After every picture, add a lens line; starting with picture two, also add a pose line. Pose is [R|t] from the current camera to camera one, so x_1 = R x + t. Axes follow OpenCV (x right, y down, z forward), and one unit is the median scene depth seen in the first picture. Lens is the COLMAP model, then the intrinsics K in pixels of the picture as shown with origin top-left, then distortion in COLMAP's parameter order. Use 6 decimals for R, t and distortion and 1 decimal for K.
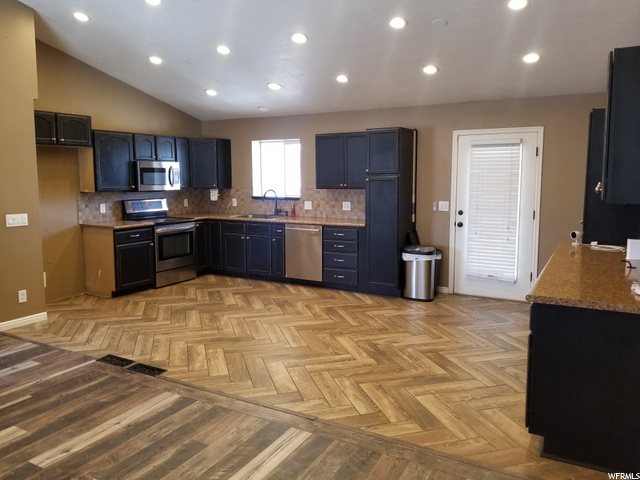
lens RADIAL K [[492.2, 0, 316.9], [0, 492.2, 240.3], [0, 0, 1]] dist [0.067649, -0.096860]
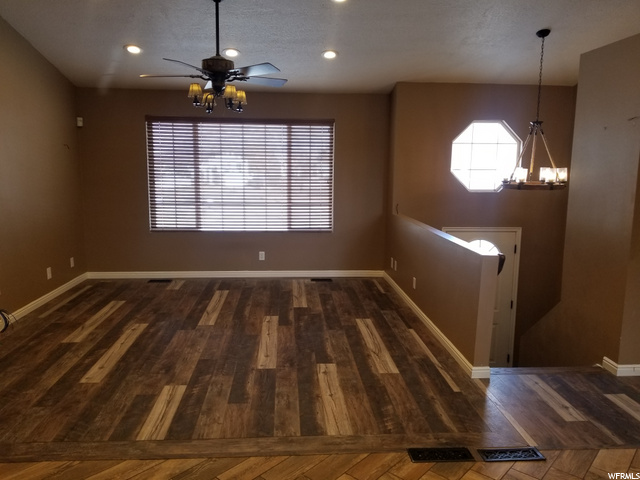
lens RADIAL K [[492.2, 0, 316.9], [0, 492.2, 240.3], [0, 0, 1]] dist [0.067649, -0.096860]
pose [[-0.835525, 0.077788, -0.543919, 0.117927], [-0.083399, 0.960503, 0.265477, -0.153986], [0.543087, 0.267175, -0.796037, 1.166733]]
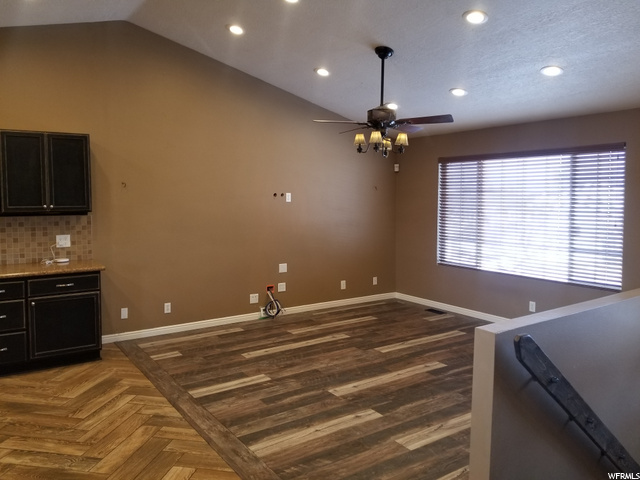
lens RADIAL K [[496.8, 0, 322.9], [0, 496.8, 237.6], [0, 0, 1]] dist [0.064026, -0.100855]
pose [[-0.900970, -0.038135, 0.432201, -0.577842], [0.056935, 0.977125, 0.204904, -0.173032], [-0.430129, 0.209220, -0.878189, 1.244417]]
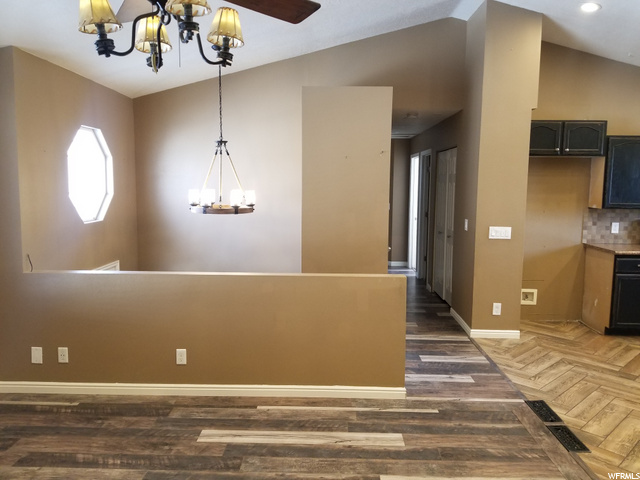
lens RADIAL K [[496.8, 0, 322.9], [0, 496.8, 237.6], [0, 0, 1]] dist [0.064026, -0.100855]
pose [[0.478053, 0.101340, -0.872465, 0.111632], [-0.126461, 0.990913, 0.045805, -0.034112], [0.869180, 0.088436, 0.486524, 0.217169]]
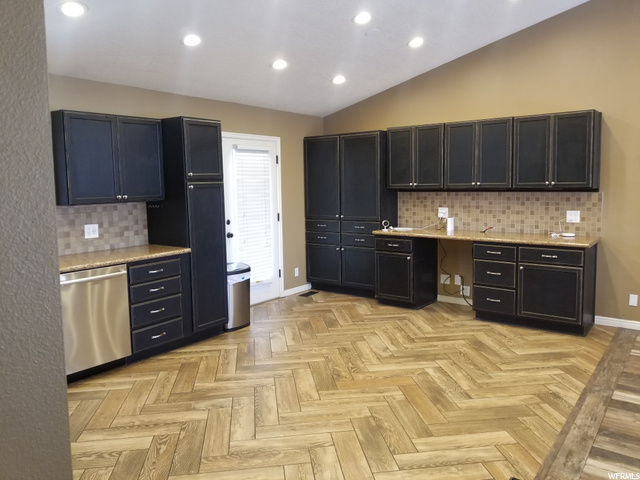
lens RADIAL K [[496.8, 0, 322.9], [0, 496.8, 237.6], [0, 0, 1]] dist [0.064026, -0.100855]
pose [[0.130022, -0.110865, 0.985294, -0.792115], [0.145899, 0.985051, 0.091584, -0.116014], [-0.980718, 0.131845, 0.144253, 0.938302]]
